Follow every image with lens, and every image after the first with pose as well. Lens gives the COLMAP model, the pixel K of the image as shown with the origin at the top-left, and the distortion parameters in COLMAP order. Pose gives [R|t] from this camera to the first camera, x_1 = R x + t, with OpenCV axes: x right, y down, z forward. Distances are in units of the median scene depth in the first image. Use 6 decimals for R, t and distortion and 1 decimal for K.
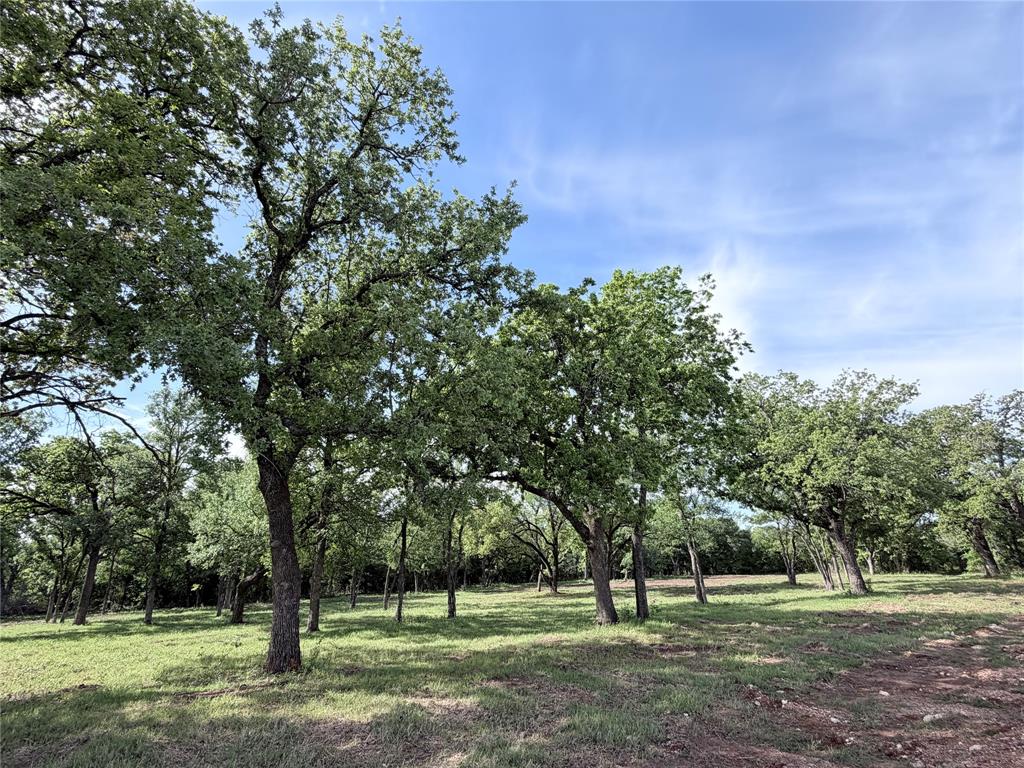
lens RADIAL K [[492.4, 0, 512.0], [0, 492.4, 384.0], [0, 0, 1]] dist [0.000082, -0.000060]
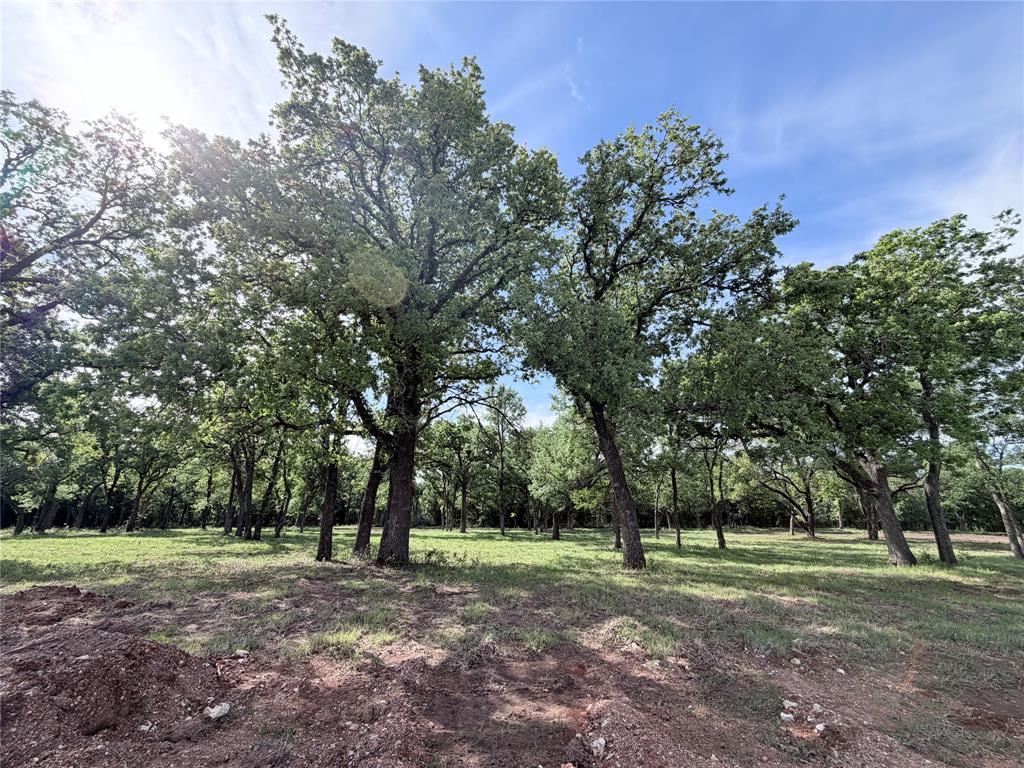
lens RADIAL K [[404.5, 0, 512.0], [0, 404.5, 384.0], [0, 0, 1]] dist [0.001199, 0.000363]
pose [[0.876040, -0.100549, -0.471640, -0.091797], [0.127996, 0.991424, 0.026383, -0.035631], [0.464942, -0.083481, 0.881396, -0.135809]]
